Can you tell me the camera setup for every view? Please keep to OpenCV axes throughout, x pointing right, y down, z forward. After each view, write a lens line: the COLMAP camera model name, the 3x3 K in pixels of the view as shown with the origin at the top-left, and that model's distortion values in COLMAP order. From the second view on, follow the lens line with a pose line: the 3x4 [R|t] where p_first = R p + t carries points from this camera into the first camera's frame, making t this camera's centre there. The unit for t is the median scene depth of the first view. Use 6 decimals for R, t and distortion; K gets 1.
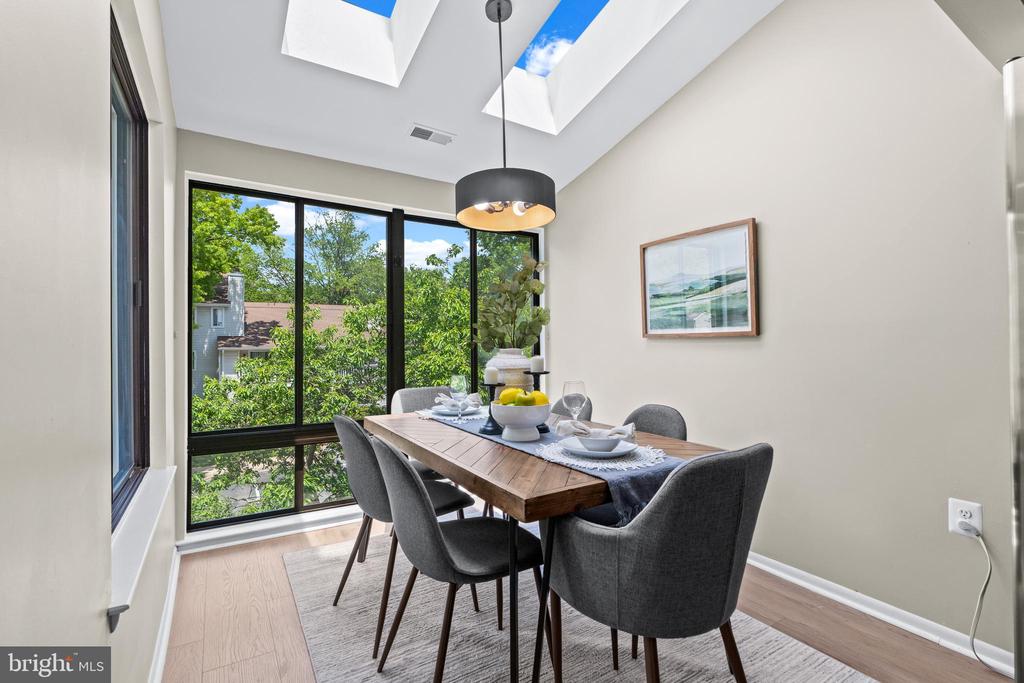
lens RADIAL K [[478.3, 0, 502.4], [0, 478.3, 338.8], [0, 0, 1]] dist [-0.010455, 0.002182]
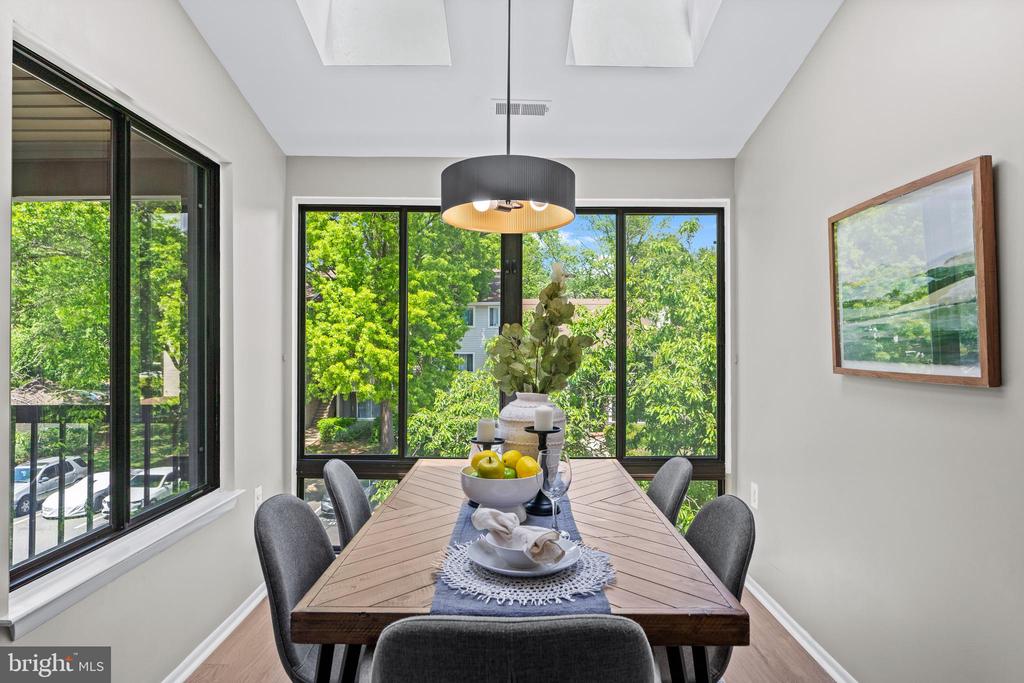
lens RADIAL K [[608.6, 0, 496.1], [0, 608.6, 331.2], [0, 0, 1]] dist [0.033905, -0.001881]
pose [[0.842265, -0.008348, -0.538999, 0.402590], [0.003146, 0.999939, -0.010570, -0.054955], [0.539055, 0.007207, 0.842240, 0.144598]]
